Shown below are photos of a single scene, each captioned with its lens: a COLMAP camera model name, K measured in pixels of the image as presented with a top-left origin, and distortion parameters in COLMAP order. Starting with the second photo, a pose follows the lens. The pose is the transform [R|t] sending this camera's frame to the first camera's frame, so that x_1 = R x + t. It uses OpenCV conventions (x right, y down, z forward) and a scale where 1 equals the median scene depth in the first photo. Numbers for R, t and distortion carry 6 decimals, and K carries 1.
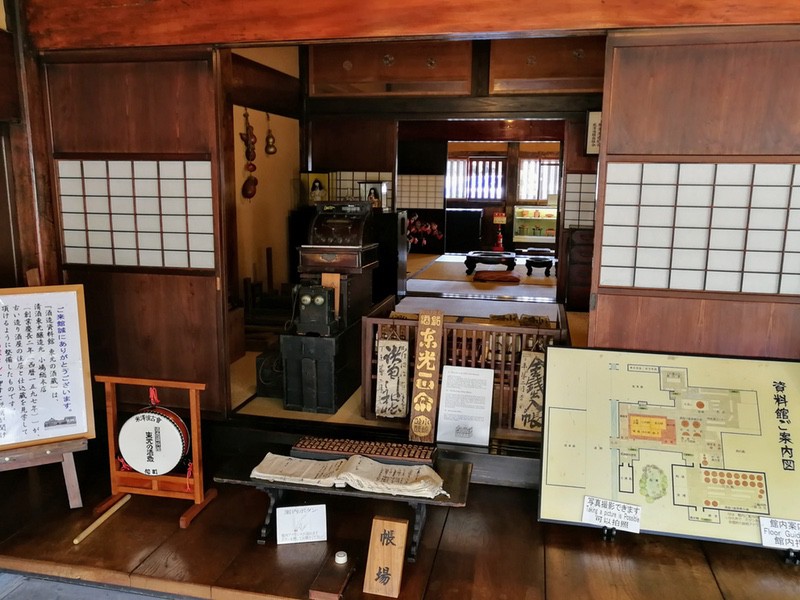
lens RADIAL K [[648.1, 0, 400.7], [0, 648.1, 298.7], [0, 0, 1]] dist [-0.004209, 0.000818]
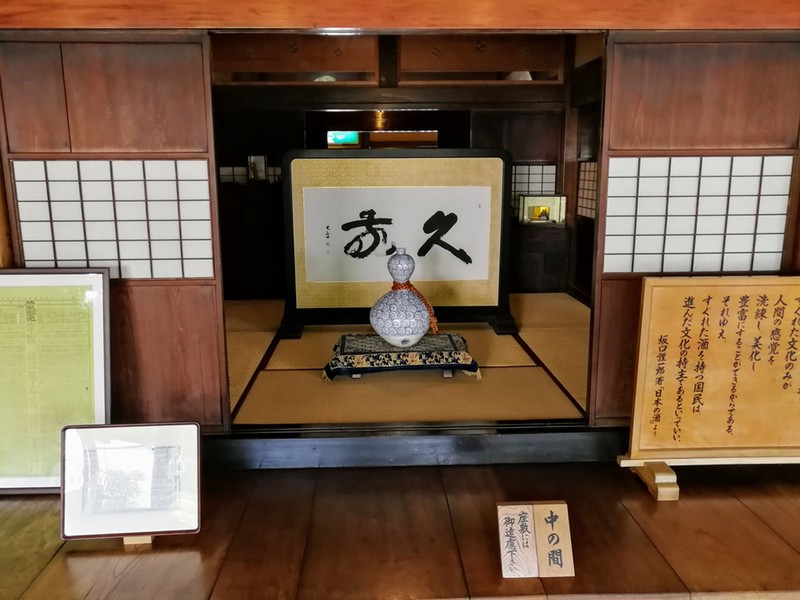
lens RADIAL K [[648.1, 0, 399.6], [0, 648.1, 302.6], [0, 0, 1]] dist [-0.004209, 0.000818]
pose [[0.968369, -0.064352, 0.241080, -0.275189], [0.061726, 0.997923, 0.018436, -0.012204], [-0.241765, -0.002972, 0.970330, 0.050237]]
